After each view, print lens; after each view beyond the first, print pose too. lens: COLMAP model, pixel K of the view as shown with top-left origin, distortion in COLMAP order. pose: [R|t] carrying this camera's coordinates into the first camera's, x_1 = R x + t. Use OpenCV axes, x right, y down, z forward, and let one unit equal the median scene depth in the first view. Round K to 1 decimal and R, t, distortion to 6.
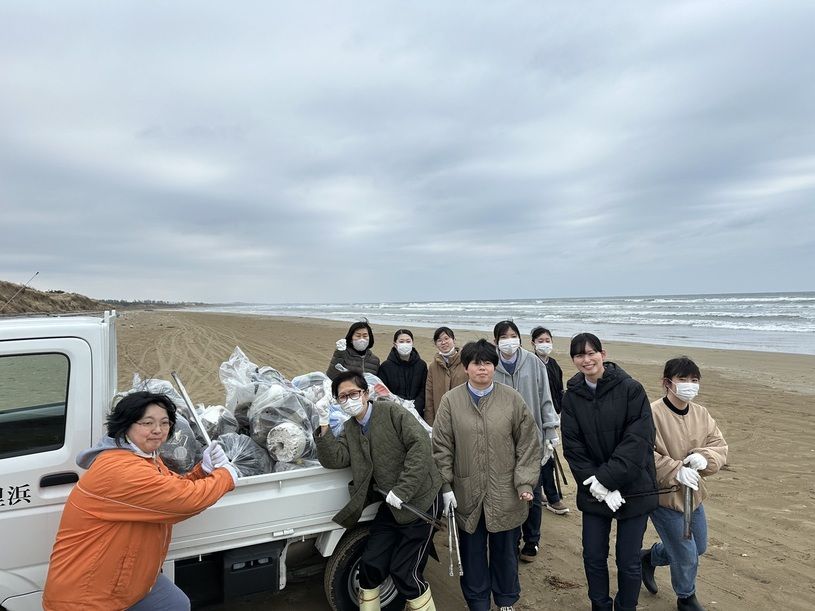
lens RADIAL K [[564.5, 0, 408.9], [0, 564.5, 283.5], [0, 0, 1]] dist [0.031883, -0.051018]
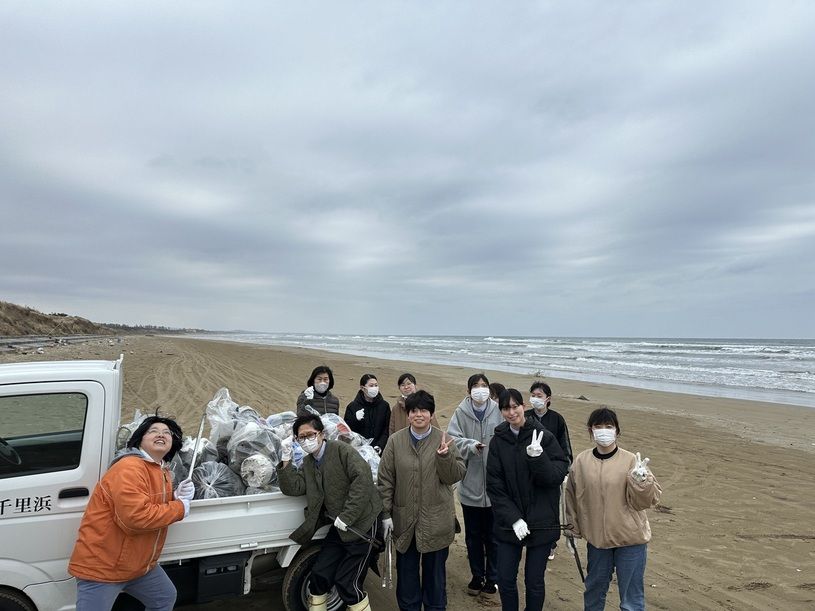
lens RADIAL K [[564.5, 0, 408.9], [0, 564.5, 283.5], [0, 0, 1]] dist [0.031883, -0.051018]
pose [[0.999401, 0.034147, -0.005539, 0.092043], [-0.034413, 0.997690, -0.058571, -0.054705], [0.003527, 0.058727, 0.998268, -0.213110]]
